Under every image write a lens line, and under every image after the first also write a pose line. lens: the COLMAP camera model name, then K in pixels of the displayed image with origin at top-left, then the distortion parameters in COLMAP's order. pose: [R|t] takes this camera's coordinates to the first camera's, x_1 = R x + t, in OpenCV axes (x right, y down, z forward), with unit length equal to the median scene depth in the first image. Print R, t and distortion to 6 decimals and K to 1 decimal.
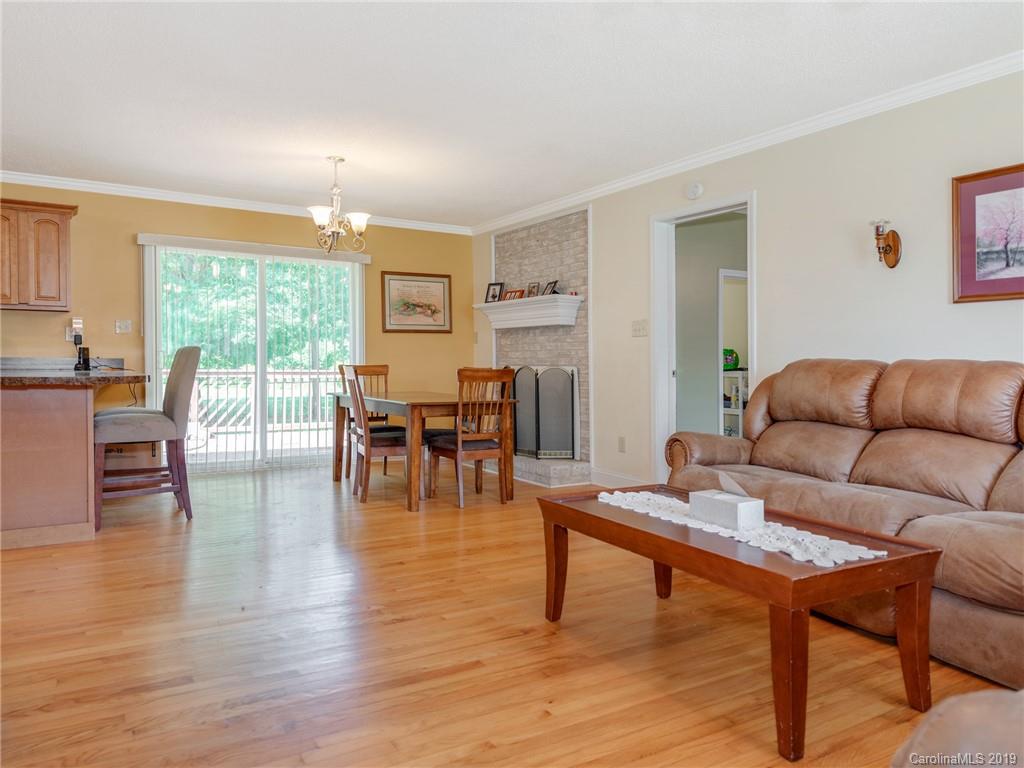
lens RADIAL K [[719.4, 0, 480.0], [0, 719.4, 382.2], [0, 0, 1]] dist [0.003992, 0.000216]
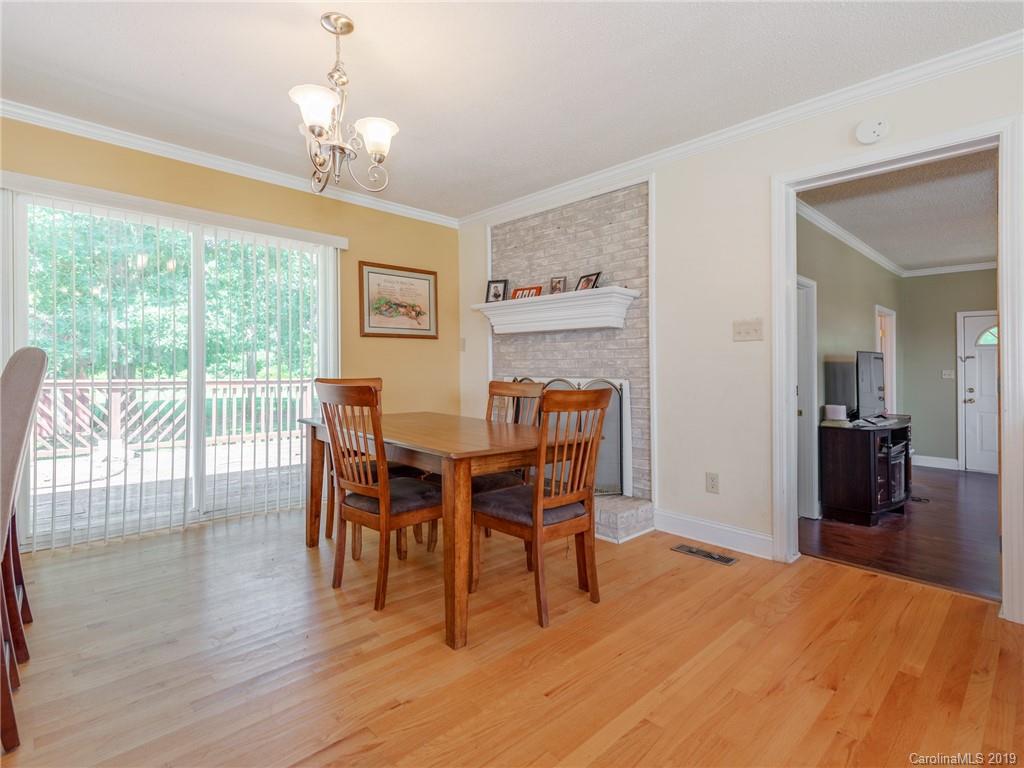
lens RADIAL K [[516.4, 0, 477.9], [0, 516.4, 371.4], [0, 0, 1]] dist [0.015175, -0.000408]
pose [[0.979326, -0.003244, 0.202265, -0.130947], [0.007130, 0.999804, -0.018487, -0.019190], [-0.202165, 0.019547, 0.979156, 0.425660]]
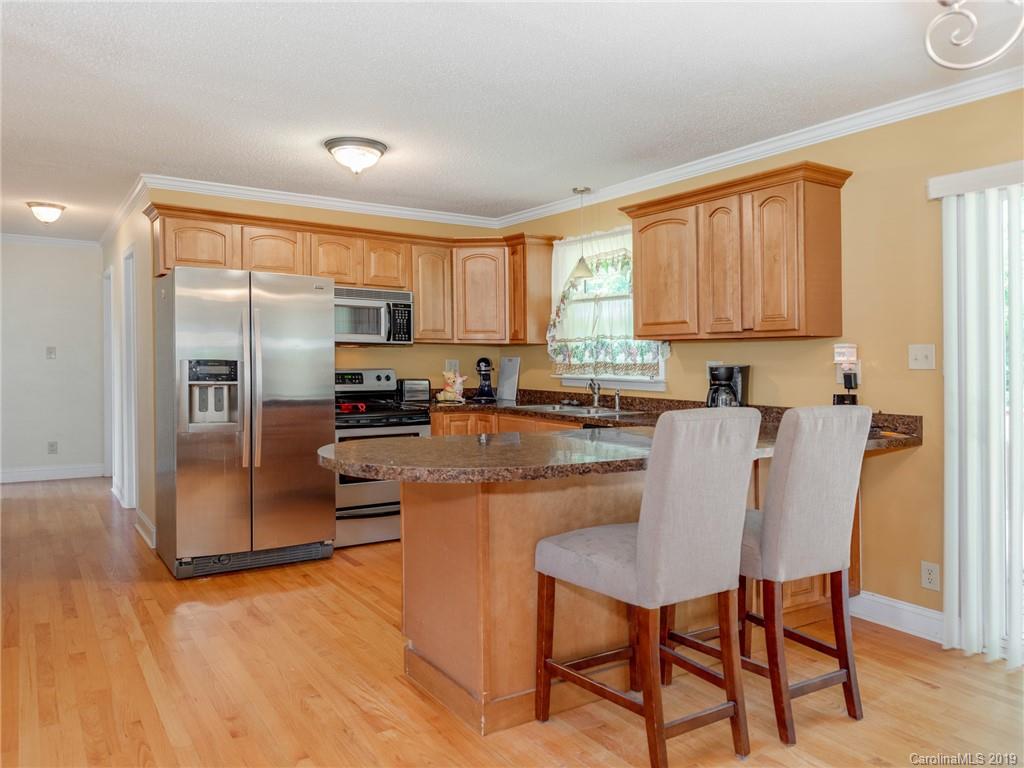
lens RADIAL K [[724.0, 0, 513.0], [0, 724.0, 392.3], [0, 0, 1]] dist [0.003581, 0.002793]
pose [[0.067627, 0.028847, -0.997294, 0.028282], [-0.043325, 0.998724, 0.025951, -0.045855], [0.996770, 0.041453, 0.068791, 0.584070]]
